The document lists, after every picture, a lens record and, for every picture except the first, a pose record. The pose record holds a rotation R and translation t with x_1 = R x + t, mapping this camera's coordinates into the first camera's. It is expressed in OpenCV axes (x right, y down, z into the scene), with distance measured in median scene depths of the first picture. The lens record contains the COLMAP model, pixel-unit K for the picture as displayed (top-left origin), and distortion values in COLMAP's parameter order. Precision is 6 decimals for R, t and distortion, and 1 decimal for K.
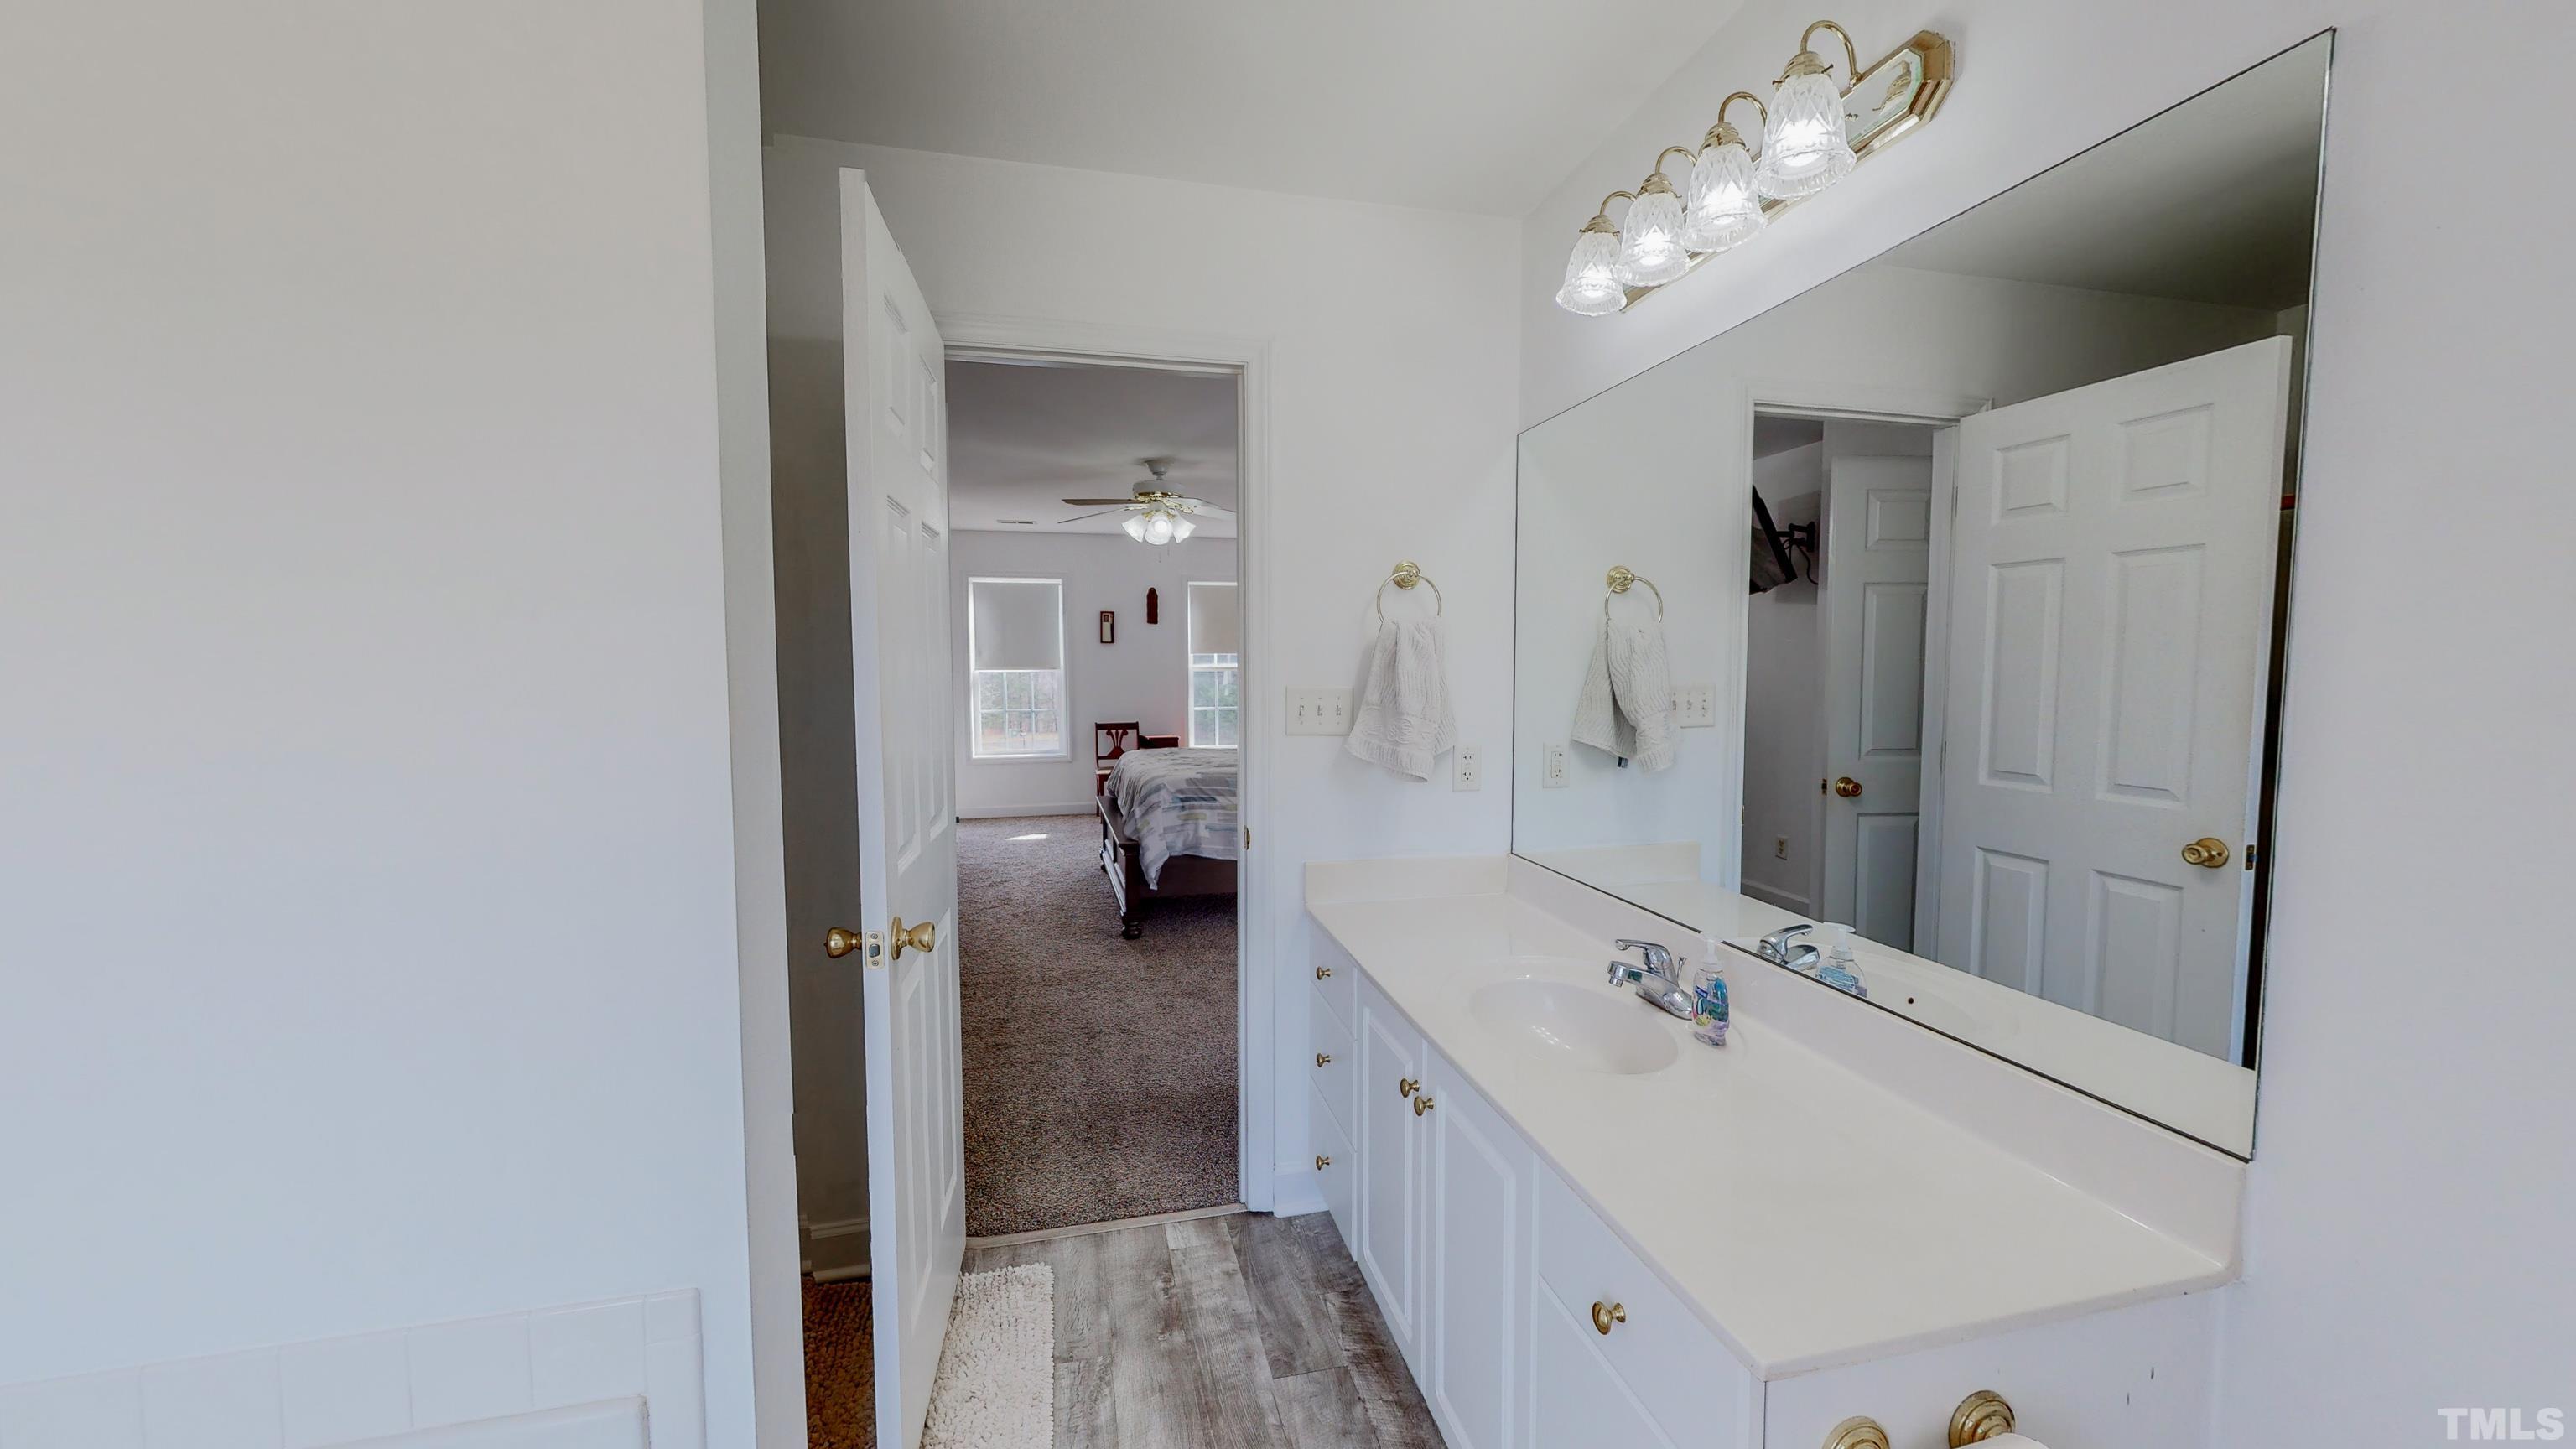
lens RADIAL K [[945.0, 0, 1282.8], [0, 945.0, 719.3], [0, 0, 1]] dist [0.000293, -0.000090]
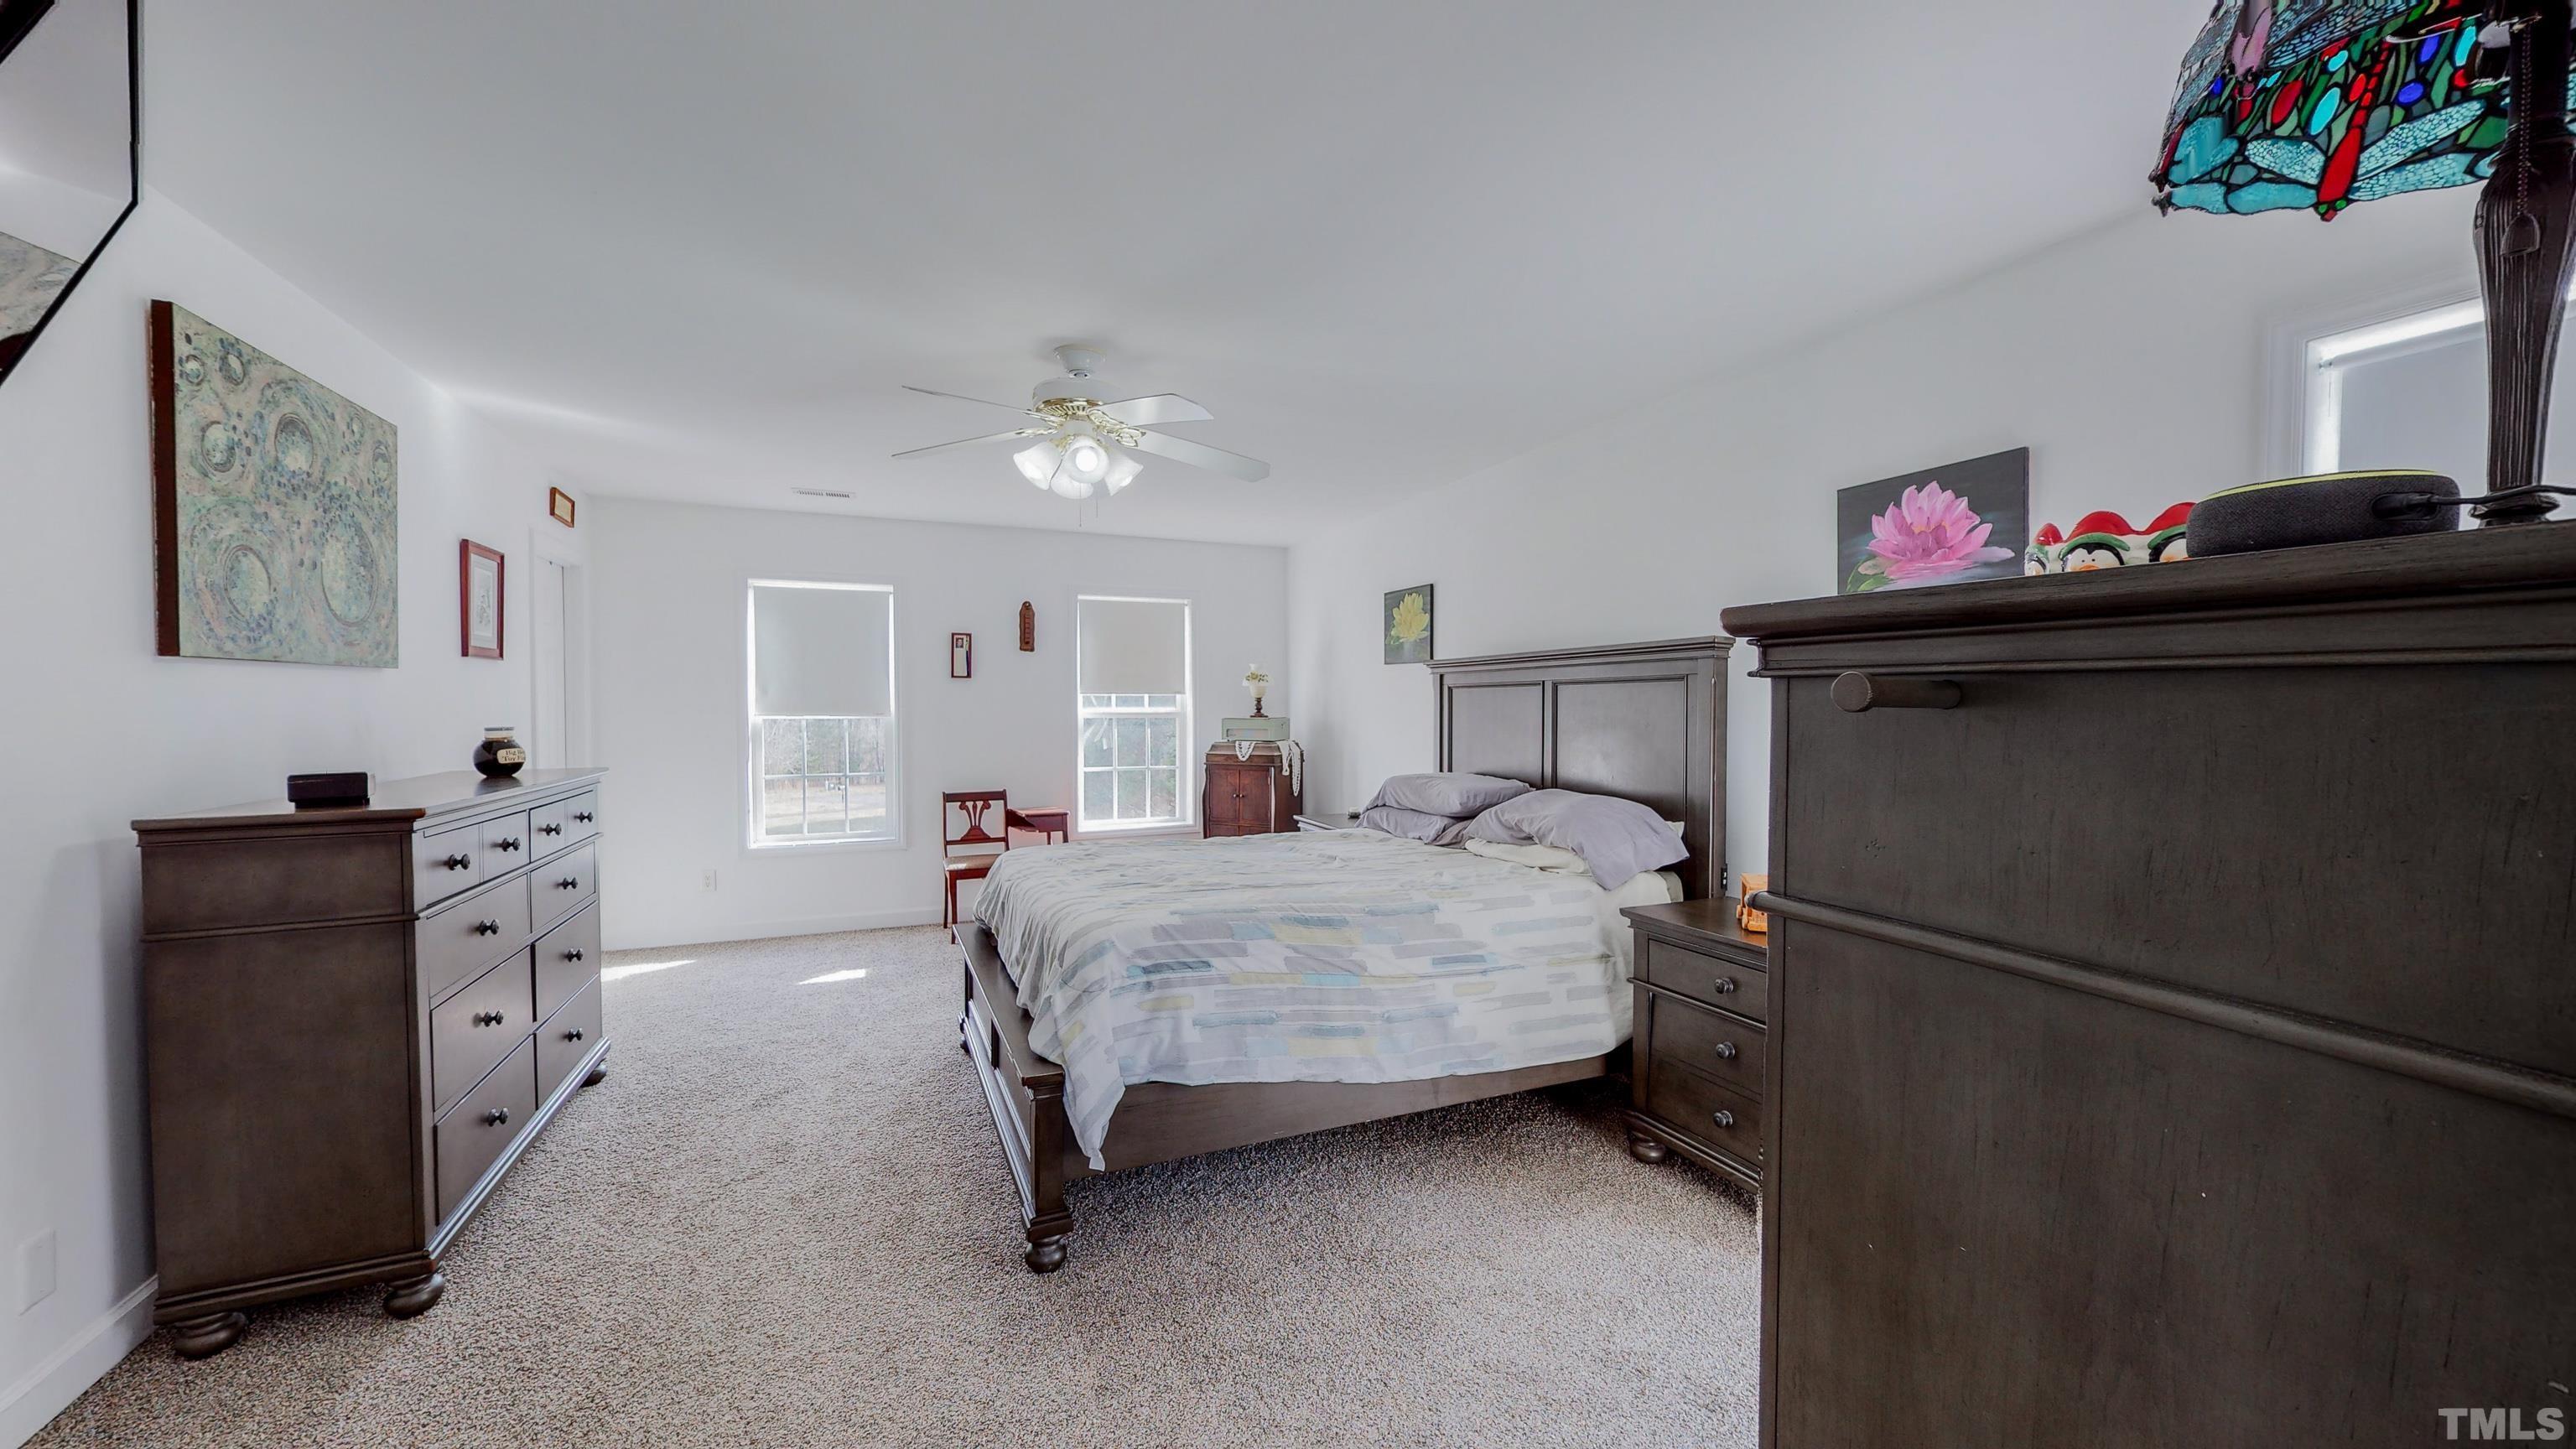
lens RADIAL K [[945.0, 0, 1287.3], [0, 945.0, 726.3], [0, 0, 1]] dist [0.000293, -0.000090]
pose [[0.985491, -0.001250, 0.169725, -0.102410], [0.008515, 0.999078, -0.042088, -0.020542], [-0.169515, 0.042922, 0.984592, 0.418322]]
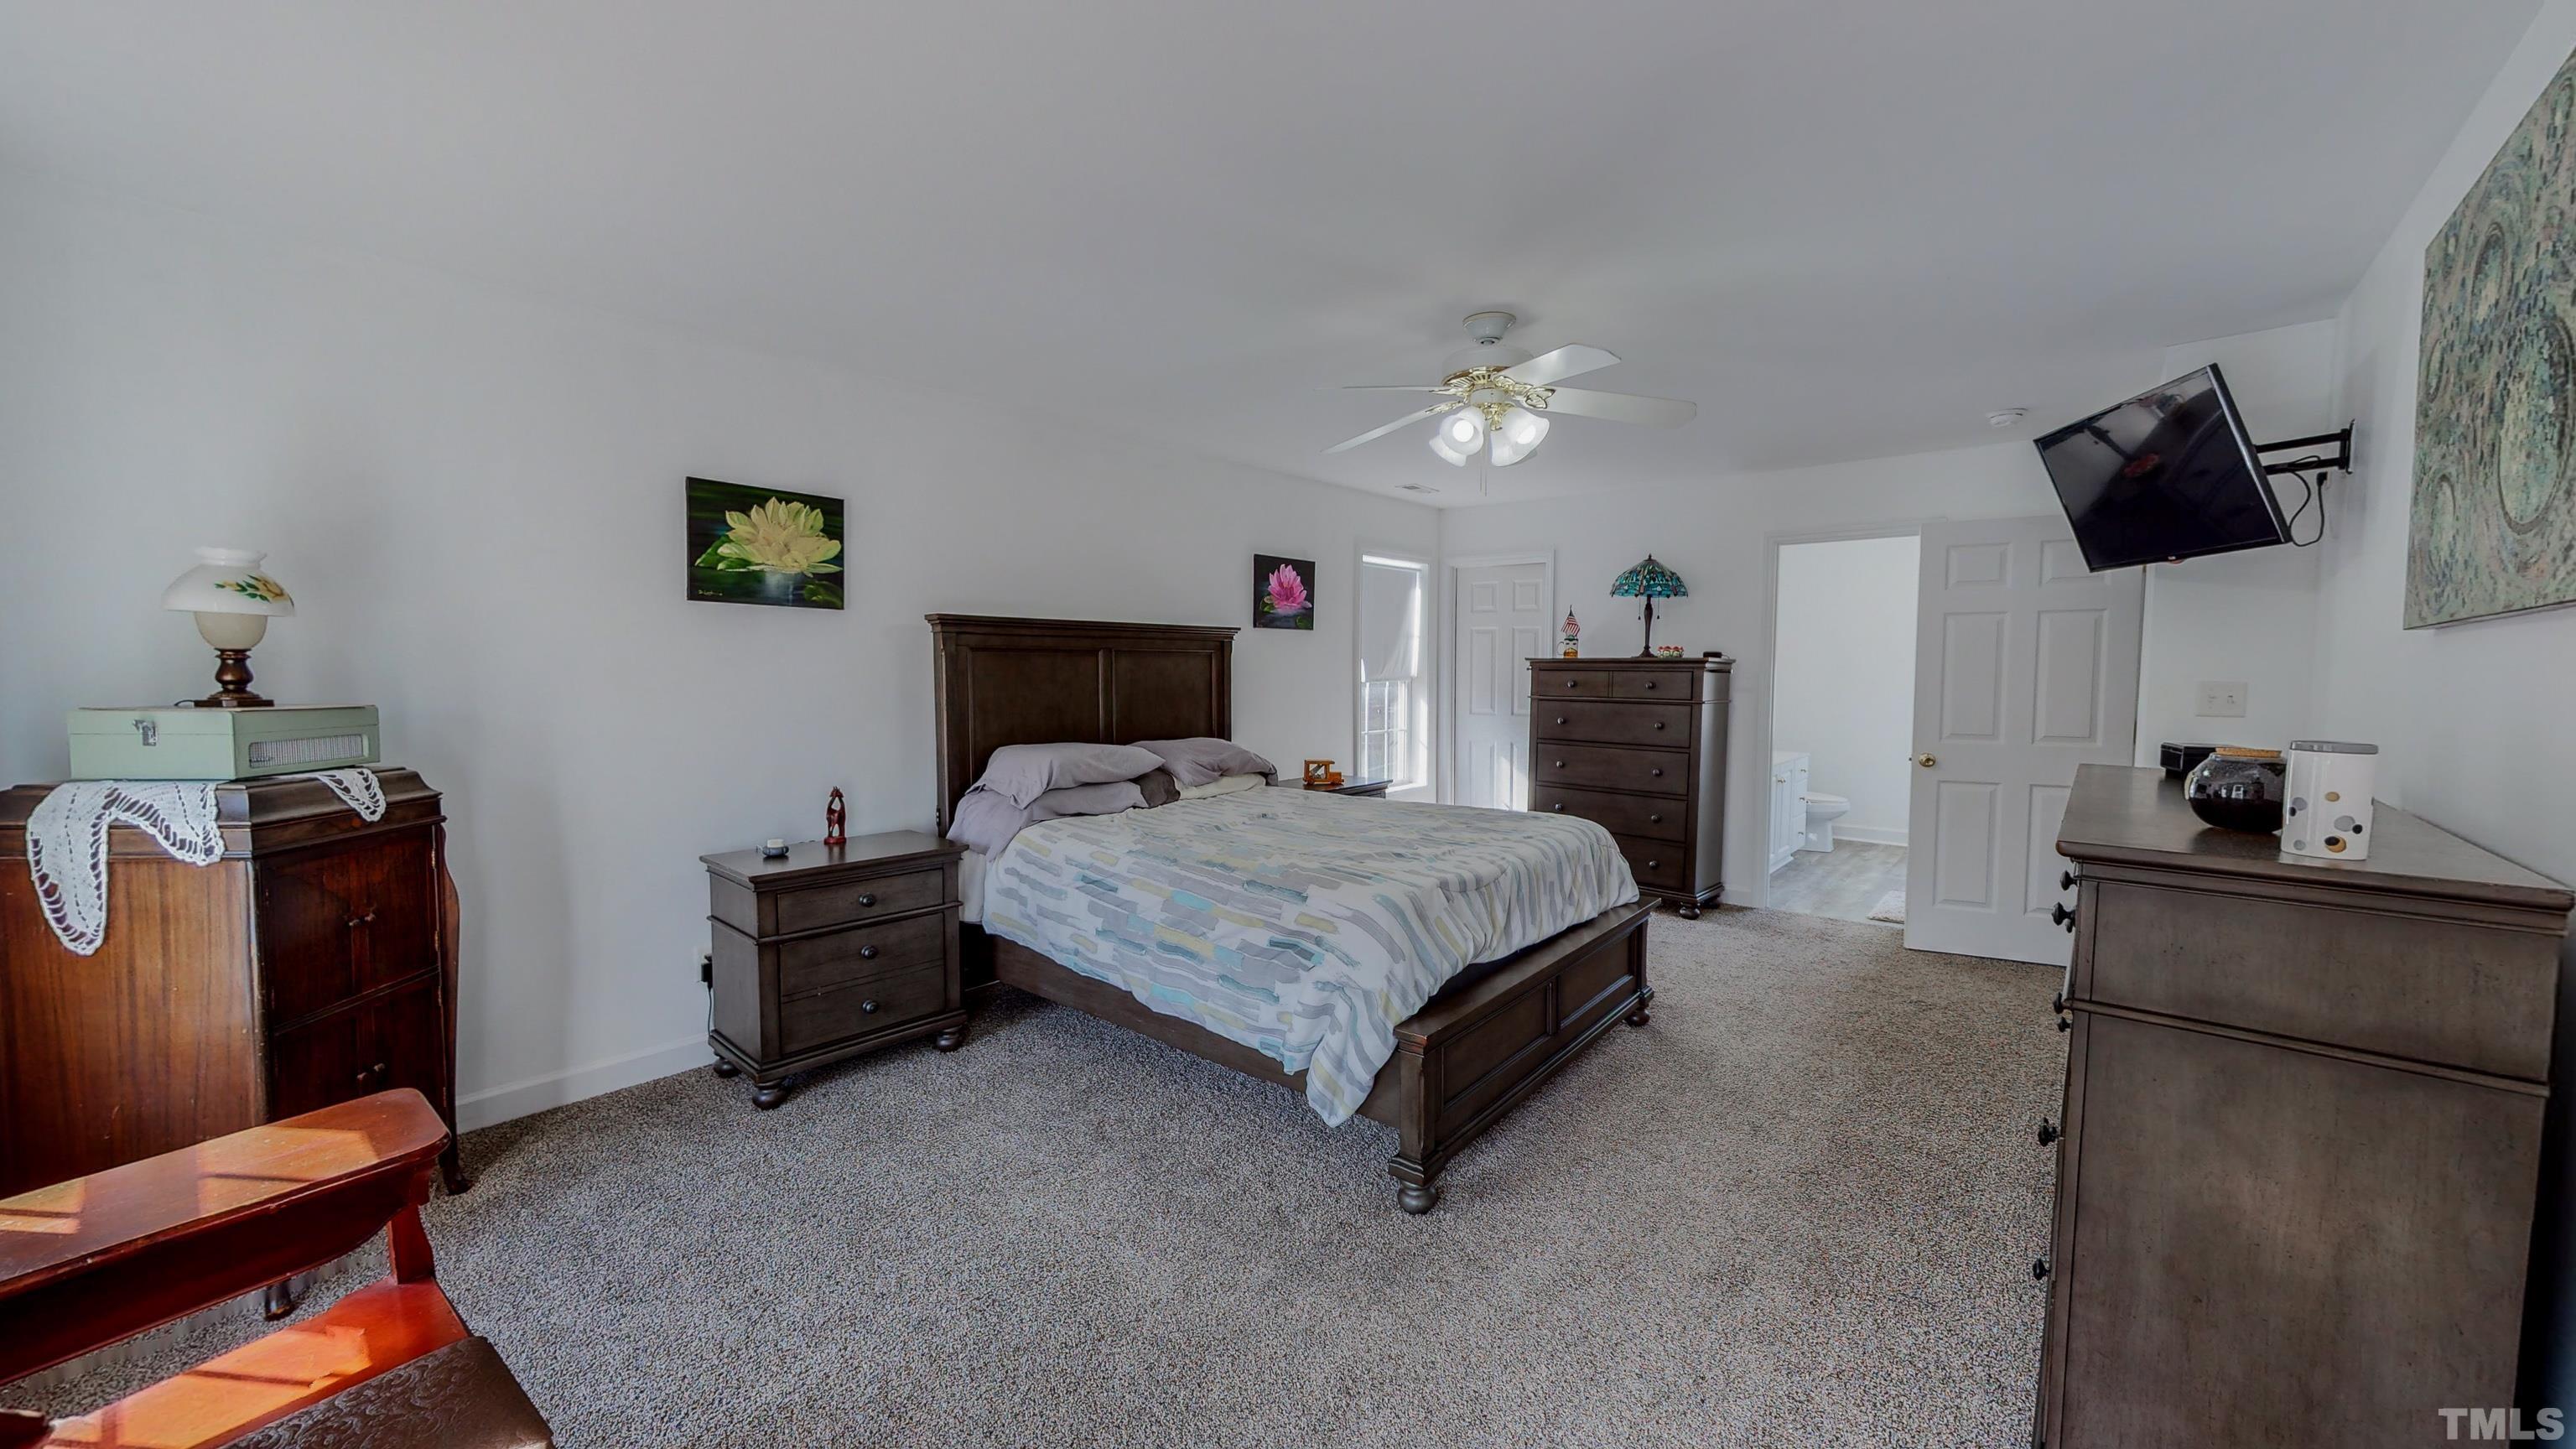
lens RADIAL K [[945.0, 0, 1278.7], [0, 945.0, 716.3], [0, 0, 1]] dist [0.000293, -0.000090]
pose [[-0.580921, -0.042506, 0.812849, -0.520394], [0.049446, 0.994948, 0.087366, -0.088385], [-0.812456, 0.090945, -0.575885, 1.427907]]
